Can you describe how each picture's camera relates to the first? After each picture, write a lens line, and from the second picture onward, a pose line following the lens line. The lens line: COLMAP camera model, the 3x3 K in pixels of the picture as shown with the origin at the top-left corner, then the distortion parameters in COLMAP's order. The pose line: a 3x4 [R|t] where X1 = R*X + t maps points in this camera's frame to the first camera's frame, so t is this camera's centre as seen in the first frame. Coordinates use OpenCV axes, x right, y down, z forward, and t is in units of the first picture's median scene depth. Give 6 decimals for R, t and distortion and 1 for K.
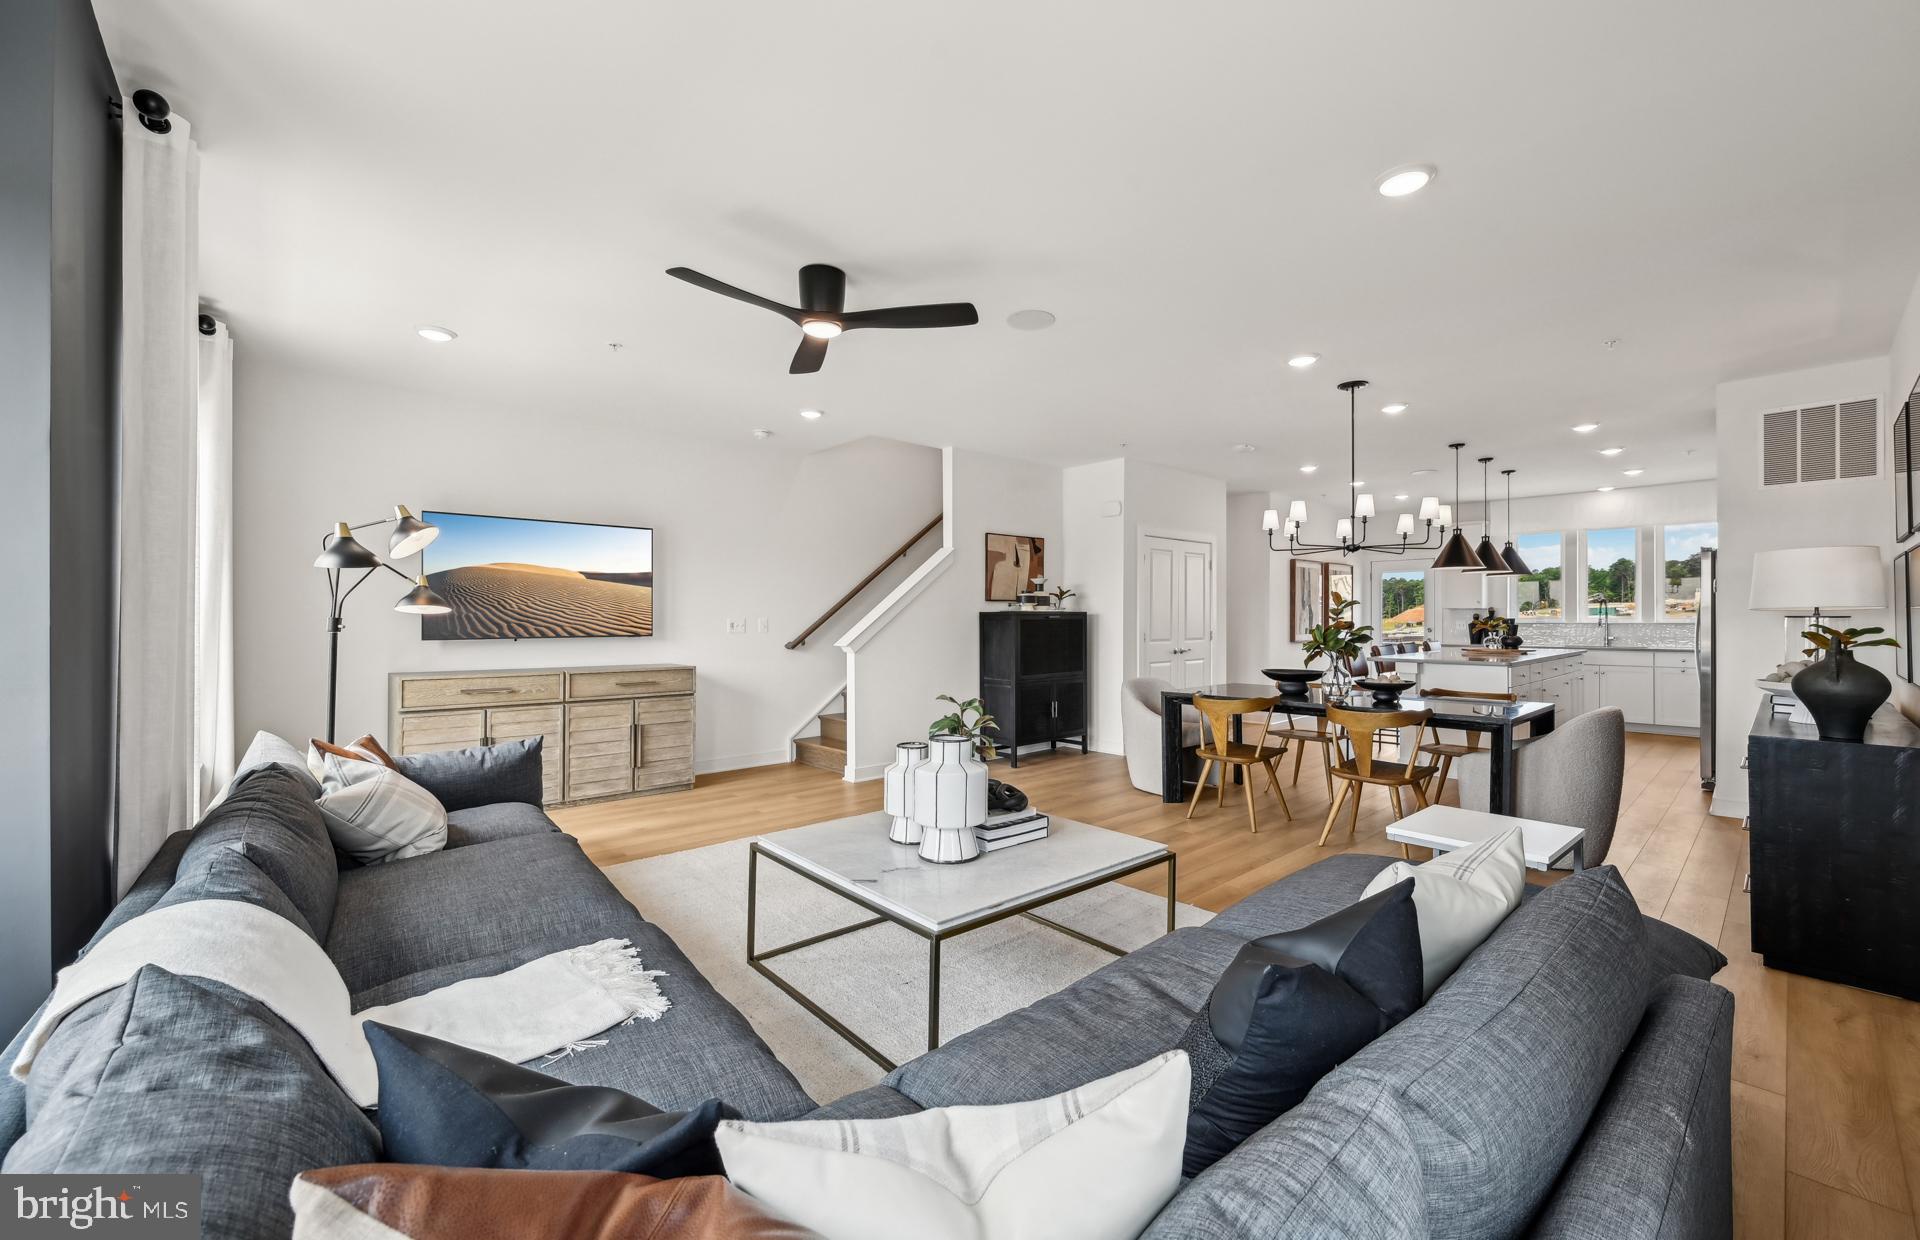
lens RADIAL K [[758.6, 0, 960.0], [0, 758.6, 620.0], [0, 0, 1]] dist [0.001174, 0.000045]
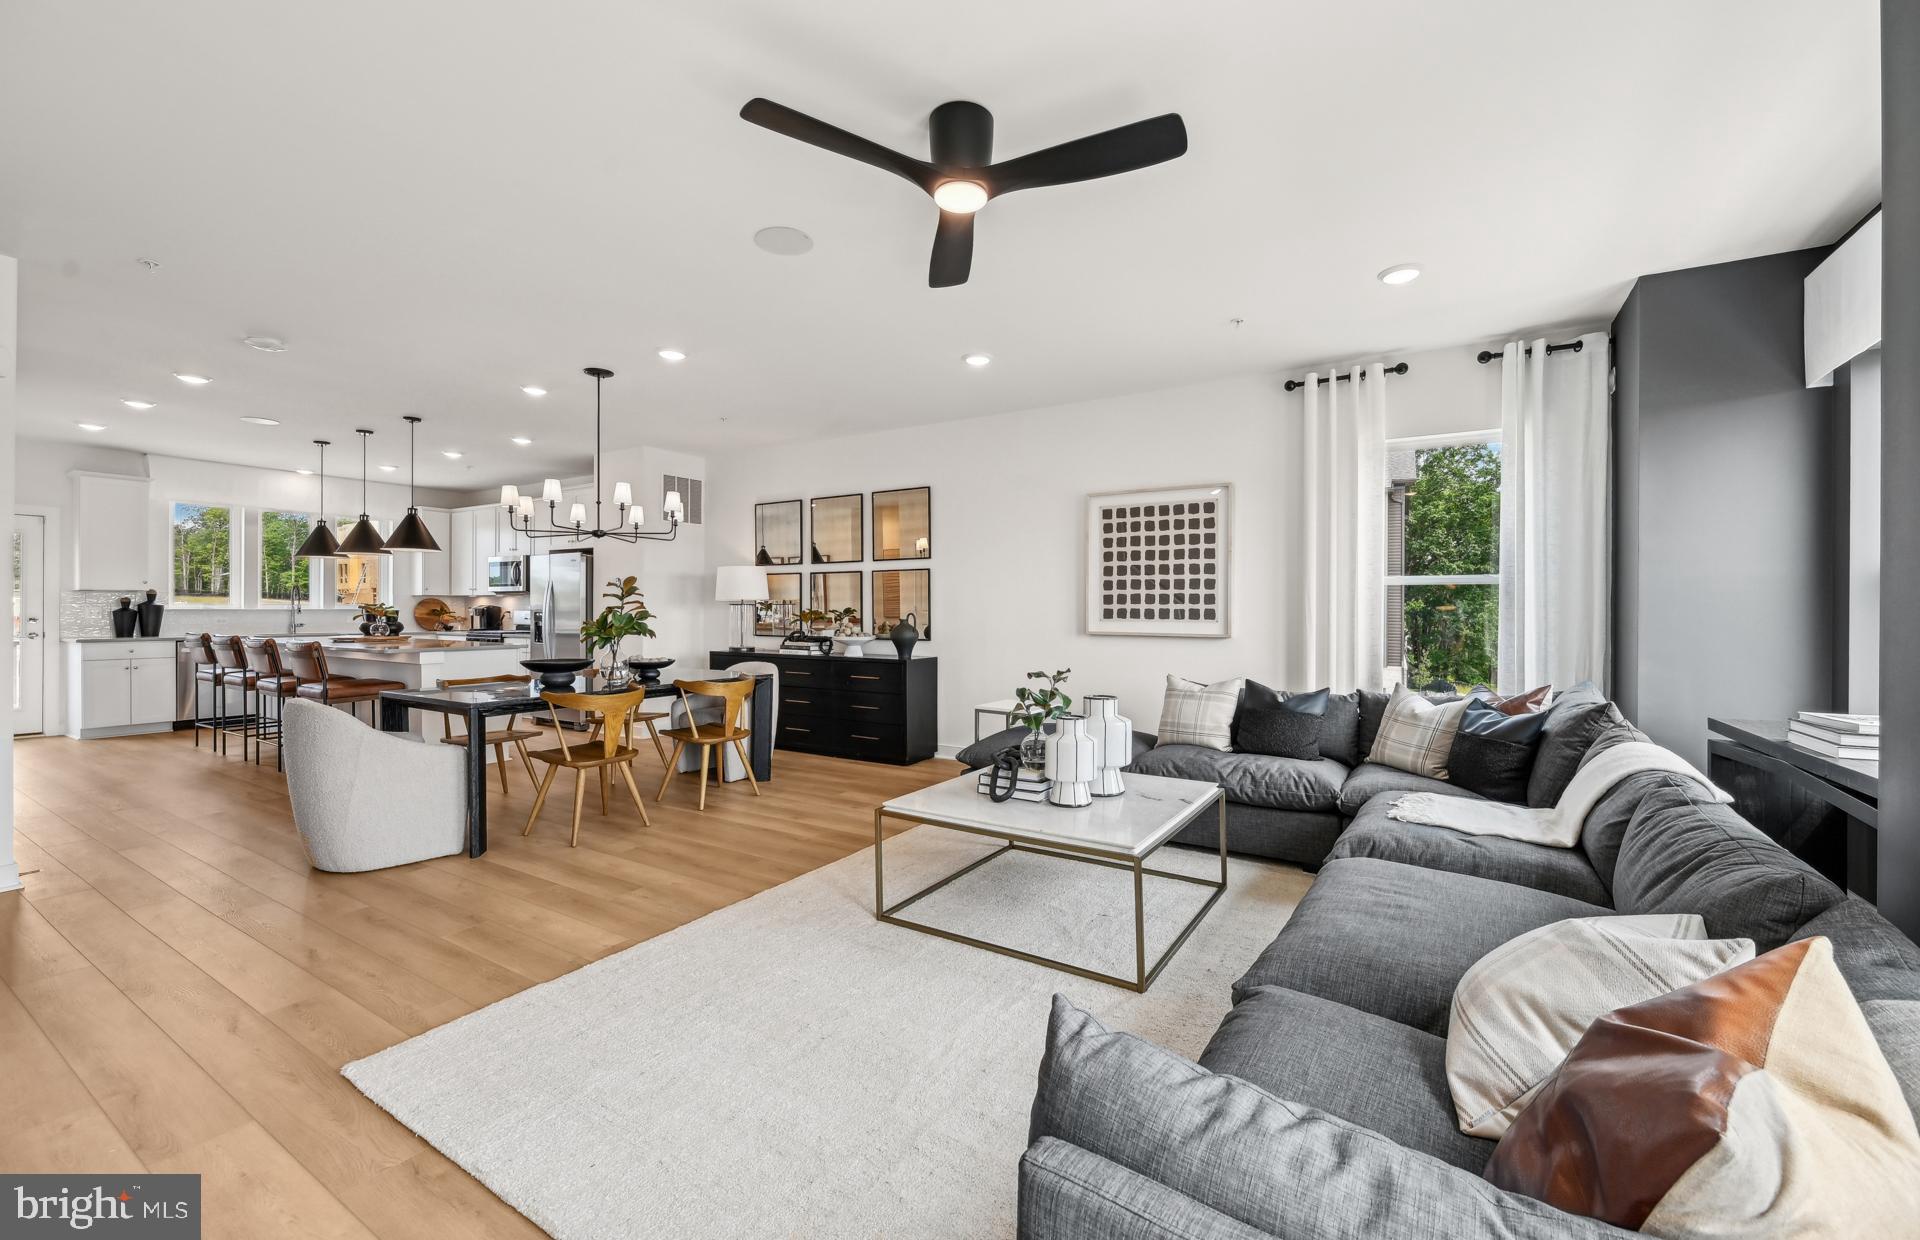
lens RADIAL K [[762.7, 0, 970.8], [0, 762.7, 612.9], [0, 0, 1]] dist [0.001242, -0.000097]
pose [[-0.299760, -0.003953, 0.954006, -0.656359], [-0.000017, 0.999991, 0.004139, 0.006758], [-0.954015, 0.001225, -0.299757, 0.901156]]
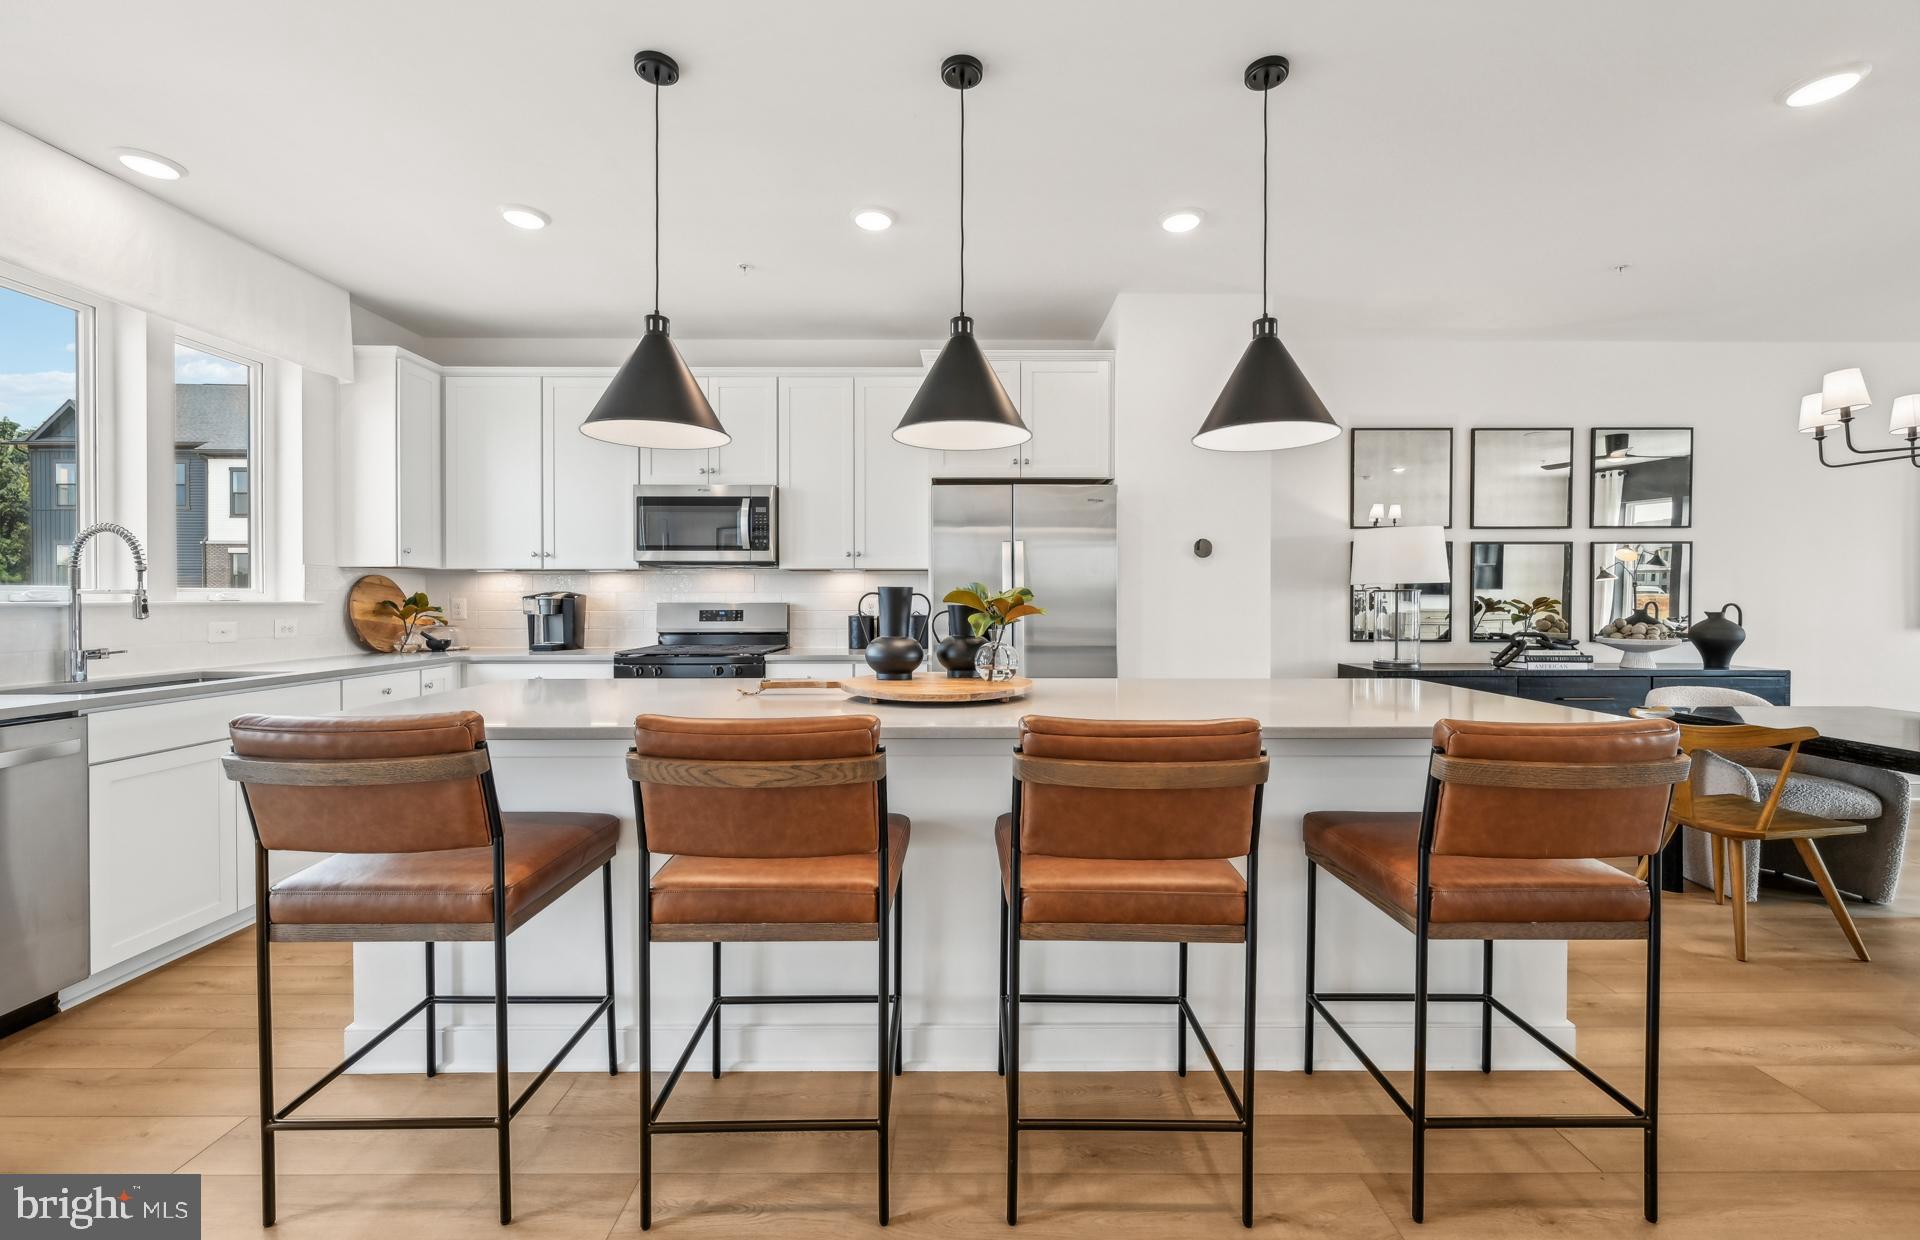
lens RADIAL K [[762.7, 0, 970.8], [0, 762.7, 612.9], [0, 0, 1]] dist [0.001242, -0.000097]
pose [[-0.731956, -0.002252, 0.681348, 0.702845], [0.001381, 0.999988, 0.004789, 0.018077], [-0.681351, 0.004447, -0.731944, 1.923301]]
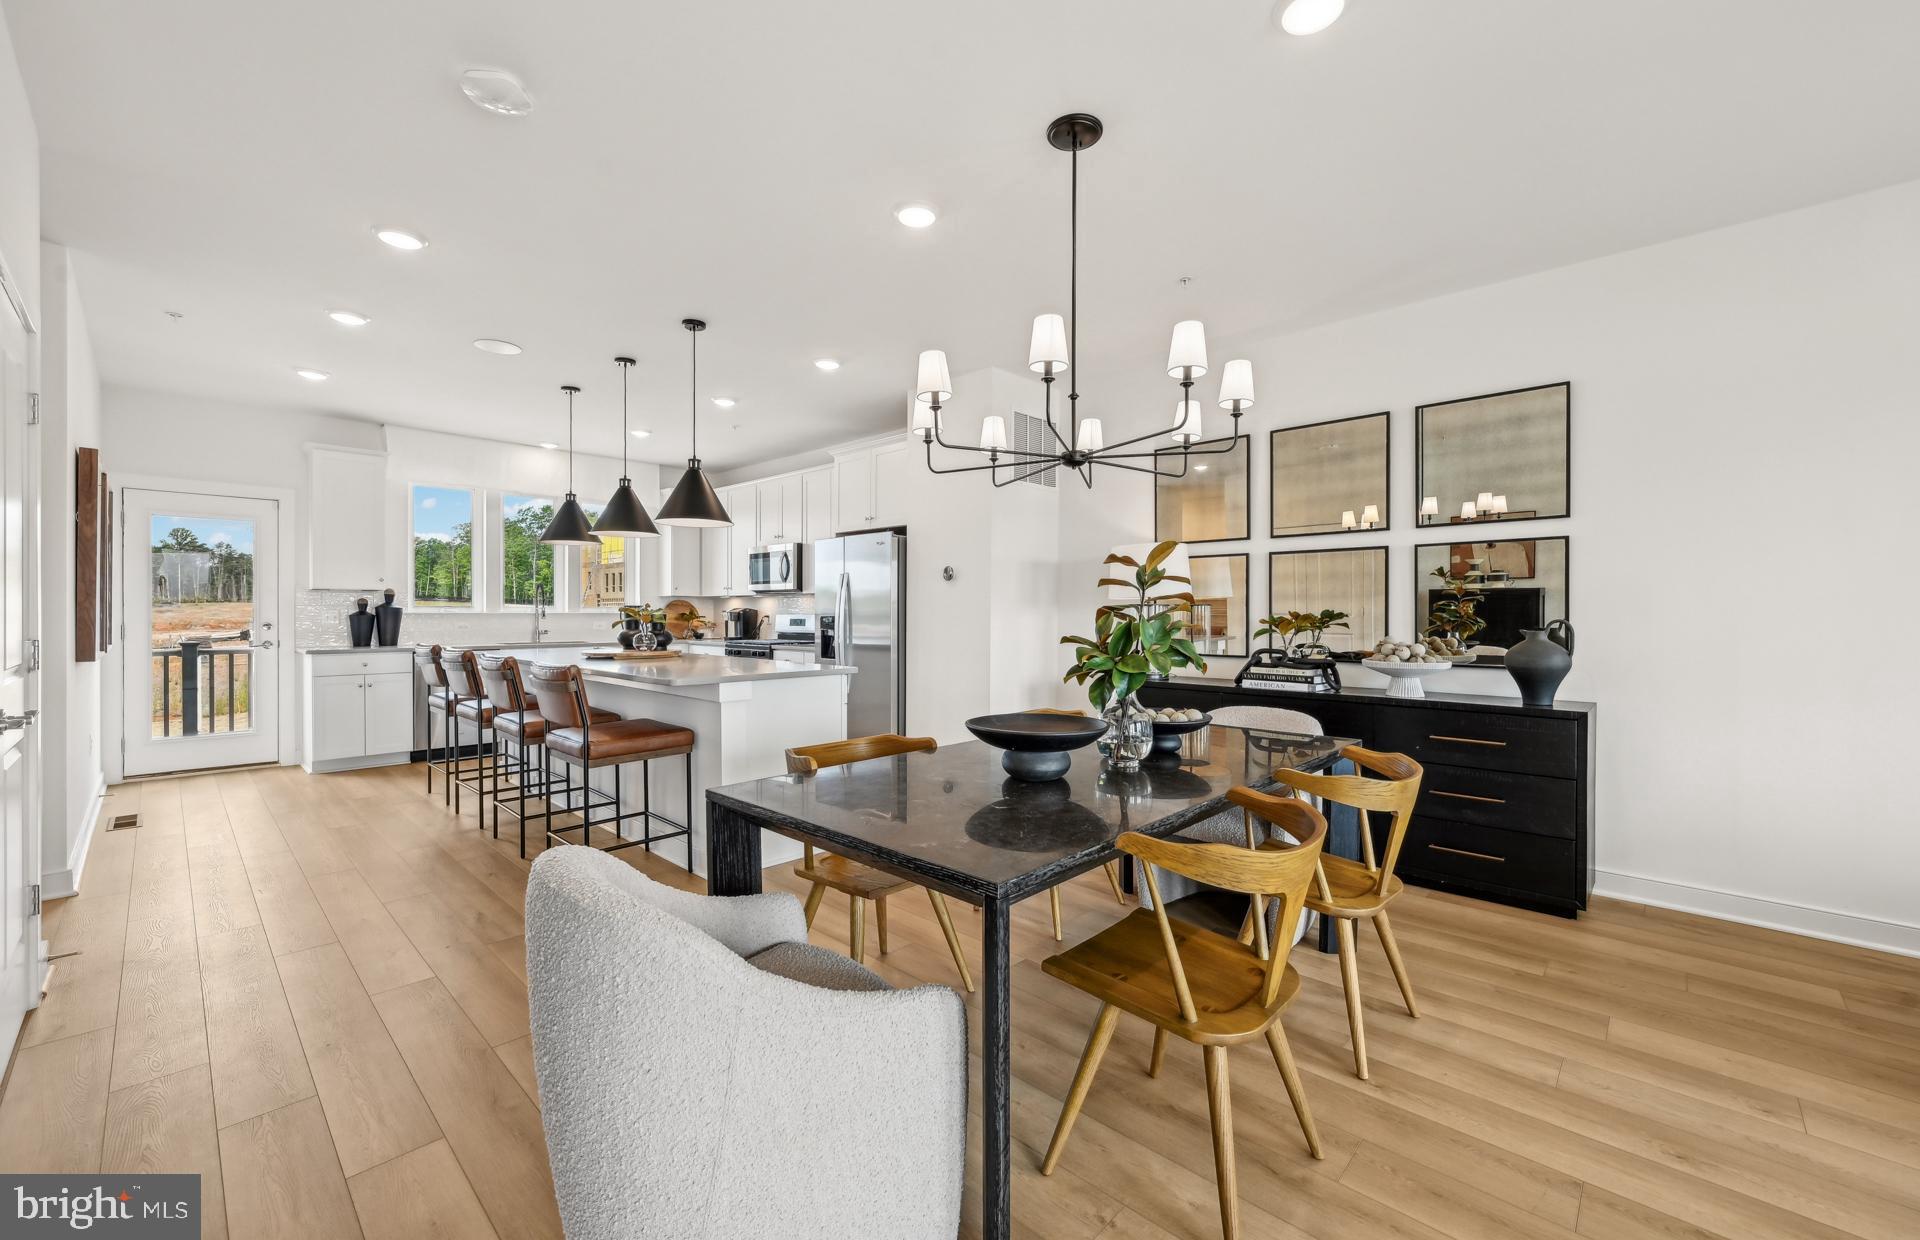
lens RADIAL K [[762.0, 0, 971.1], [0, 762.0, 622.9], [0, 0, 1]] dist [-0.000305, -0.000074]
pose [[-0.098715, -0.011174, 0.995053, 0.007963], [-0.000464, 0.999937, 0.011183, 0.007892], [-0.995116, 0.000643, -0.098714, 1.204547]]
